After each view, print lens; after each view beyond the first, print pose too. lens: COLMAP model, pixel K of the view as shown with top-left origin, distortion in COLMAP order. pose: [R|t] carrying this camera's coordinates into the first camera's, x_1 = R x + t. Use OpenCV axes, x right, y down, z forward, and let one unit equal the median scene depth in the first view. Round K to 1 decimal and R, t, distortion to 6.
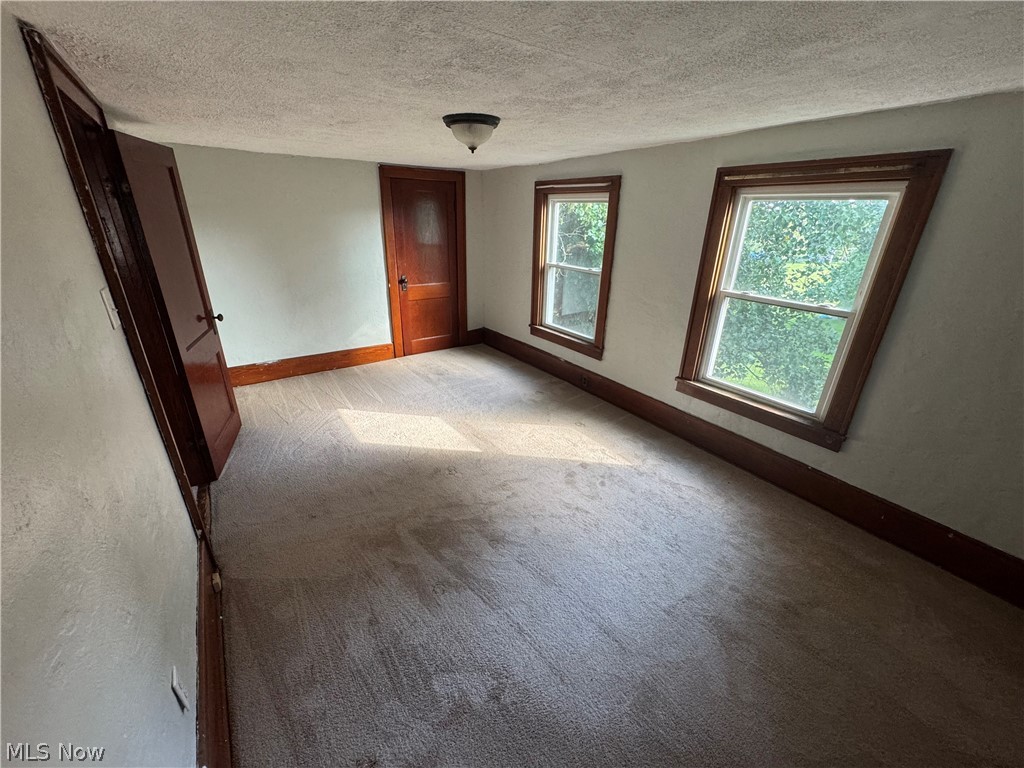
lens RADIAL K [[404.0, 0, 519.0], [0, 404.0, 383.3], [0, 0, 1]] dist [-0.002218, 0.001041]
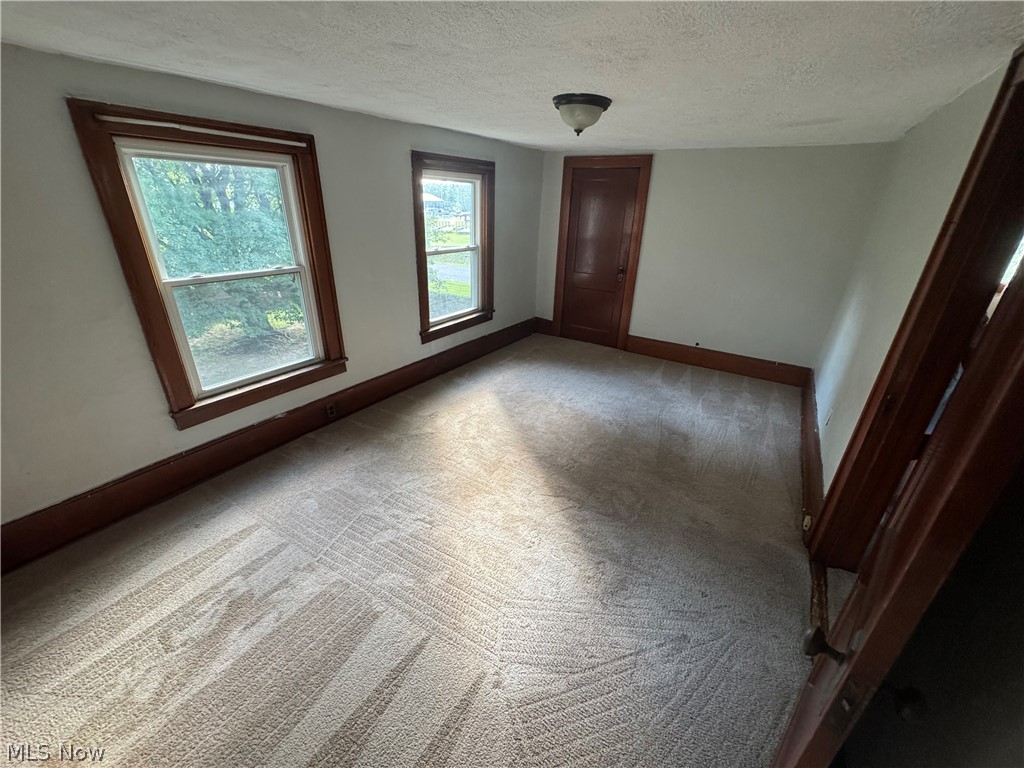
lens RADIAL K [[404.0, 0, 517.8], [0, 404.0, 377.1], [0, 0, 1]] dist [-0.002218, 0.001041]
pose [[-0.350242, -0.399953, 0.846976, -0.590718], [0.335791, 0.790532, 0.512156, -0.334910], [-0.874400, 0.463785, -0.142577, 0.794538]]
